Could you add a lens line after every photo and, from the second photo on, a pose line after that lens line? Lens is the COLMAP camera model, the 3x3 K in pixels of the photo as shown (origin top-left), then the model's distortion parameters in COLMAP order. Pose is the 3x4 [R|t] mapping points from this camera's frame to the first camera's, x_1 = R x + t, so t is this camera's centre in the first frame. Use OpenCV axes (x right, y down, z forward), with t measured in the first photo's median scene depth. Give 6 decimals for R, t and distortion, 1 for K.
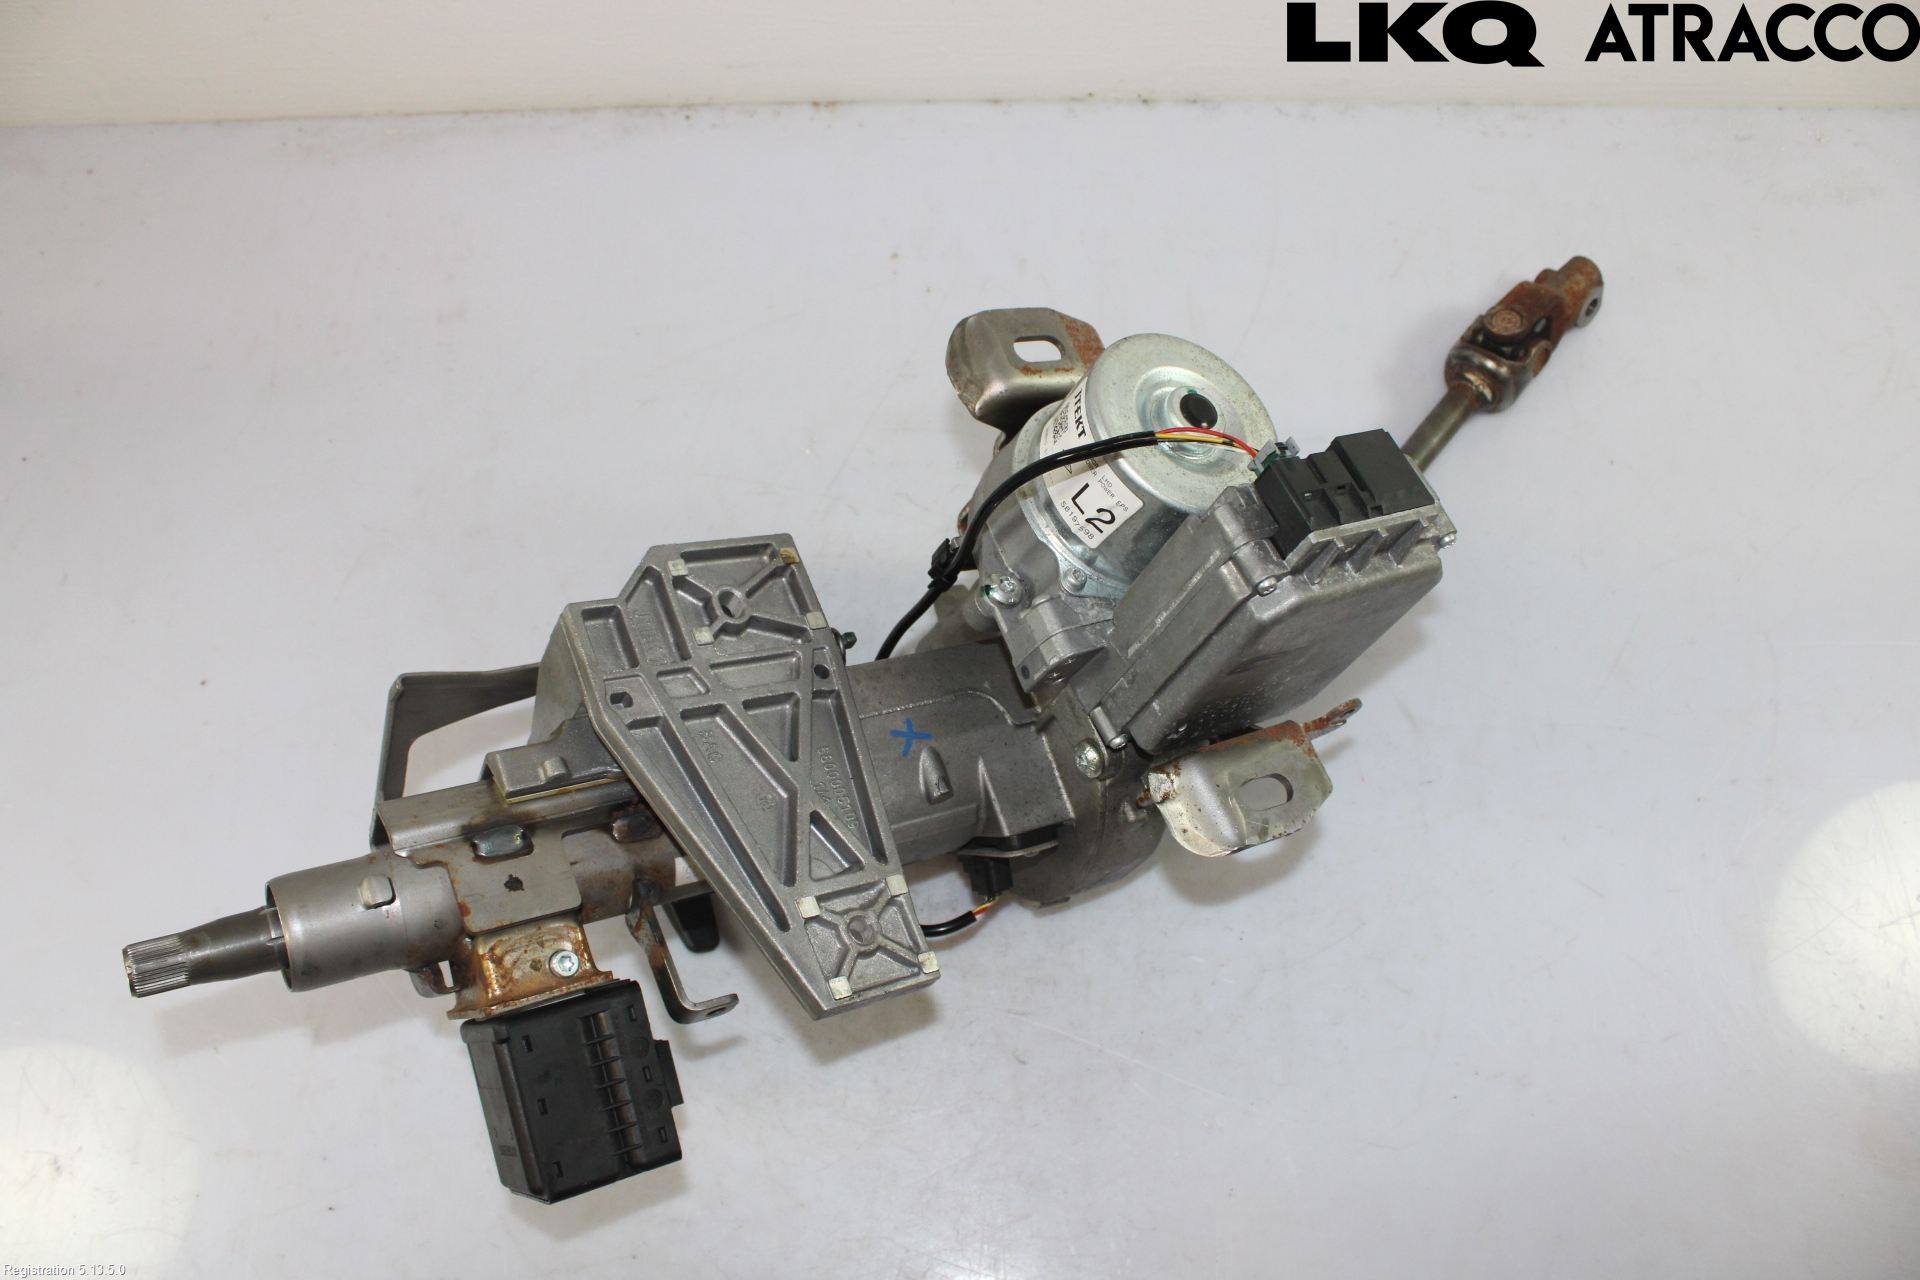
lens RADIAL K [[1603.5, 0, 960.0], [0, 1603.5, 640.0], [0, 0, 1]] dist [-0.170534, 0.156028]
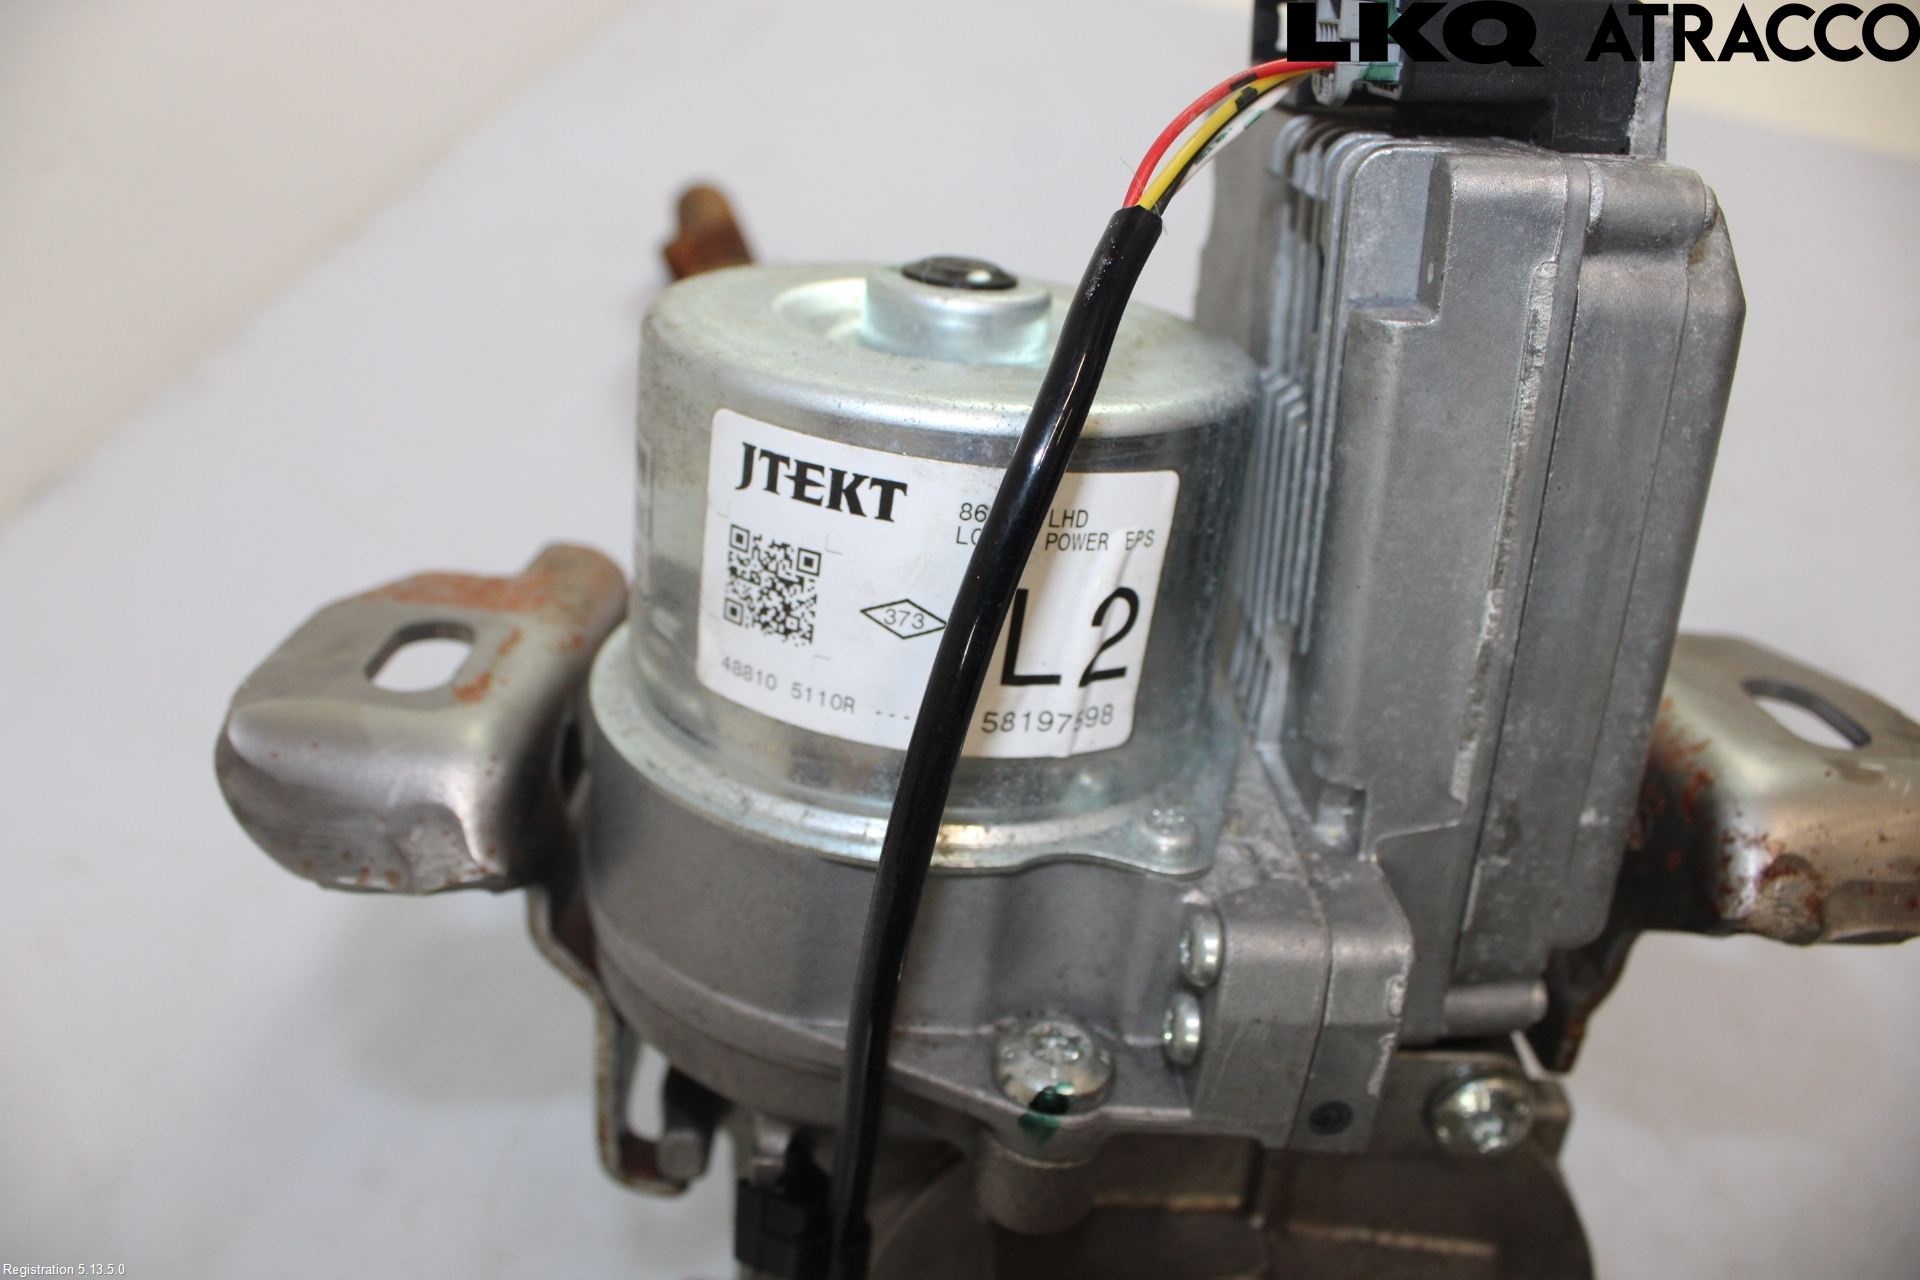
lens RADIAL K [[1603.5, 0, 960.0], [0, 1603.5, 640.0], [0, 0, 1]] dist [-0.170534, 0.156028]
pose [[0.425081, -0.701787, 0.571666, -0.099393], [0.826760, 0.558131, 0.070407, -0.111463], [-0.368475, 0.442702, 0.817460, 0.677746]]
